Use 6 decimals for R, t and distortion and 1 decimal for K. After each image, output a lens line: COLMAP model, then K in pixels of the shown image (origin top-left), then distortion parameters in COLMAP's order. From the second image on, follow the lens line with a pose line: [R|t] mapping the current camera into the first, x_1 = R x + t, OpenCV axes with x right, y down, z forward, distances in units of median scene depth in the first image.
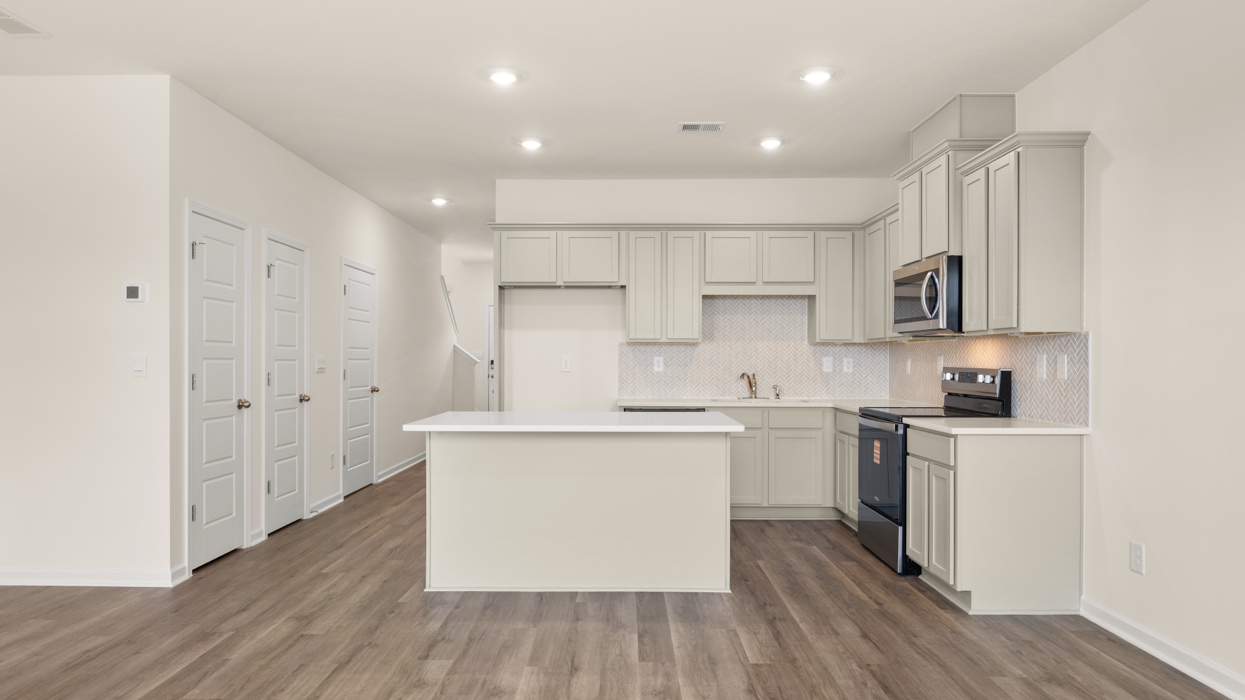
lens RADIAL K [[758.5, 0, 619.4], [0, 758.5, 357.4], [0, 0, 1]] dist [0.009126, -0.001055]
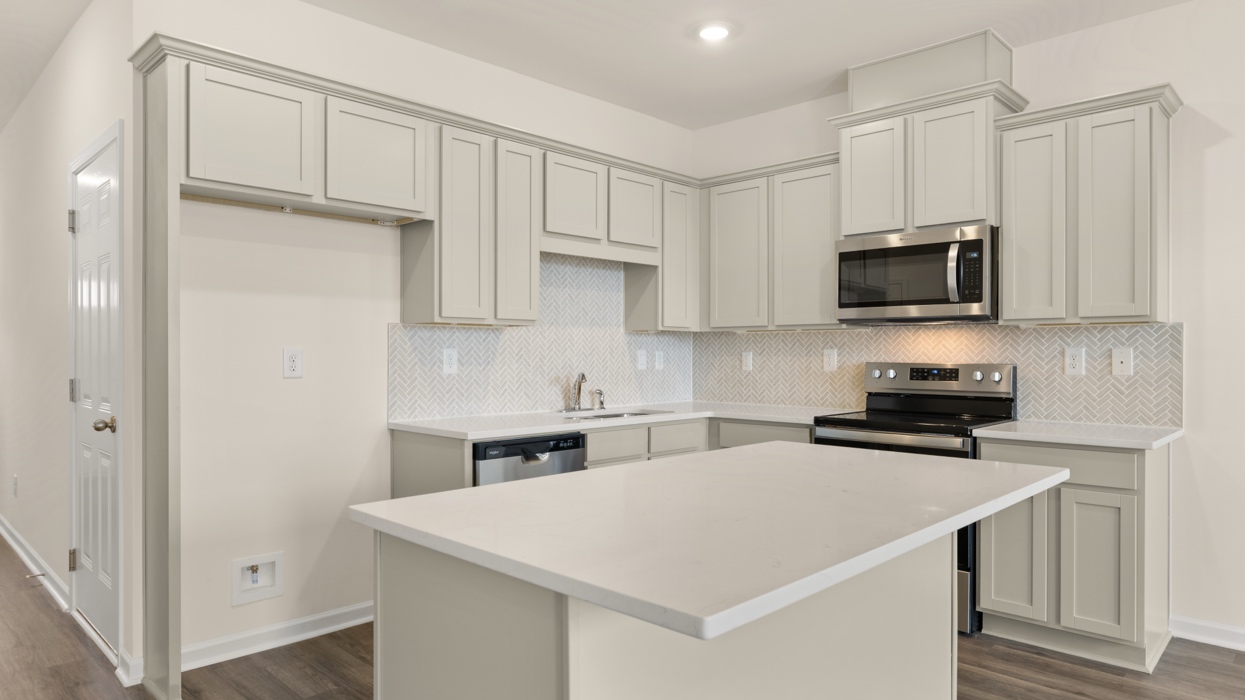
lens RADIAL K [[758.5, 0, 620.5], [0, 758.5, 350.7], [0, 0, 1]] dist [0.009126, -0.001055]
pose [[0.689719, 0.000270, 0.724077, -0.395758], [-0.001255, 0.999999, 0.000823, -0.000273], [-0.724076, -0.001477, 0.689719, 0.674670]]
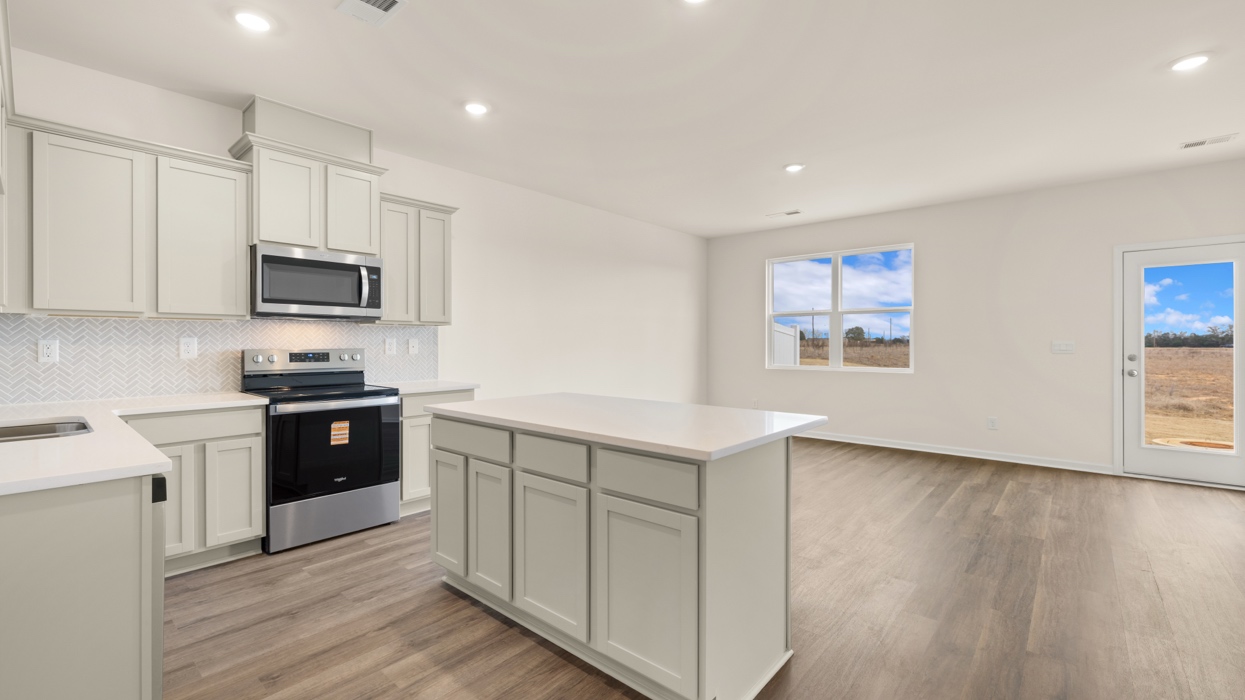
lens RADIAL K [[513.2, 0, 615.4], [0, 513.2, 342.7], [0, 0, 1]] dist [0.000170, 0.000077]
pose [[-0.751075, -0.003808, 0.660206, -0.391613], [-0.004309, 0.999990, 0.000866, 0.001837], [-0.660203, -0.002195, -0.751084, 1.283268]]
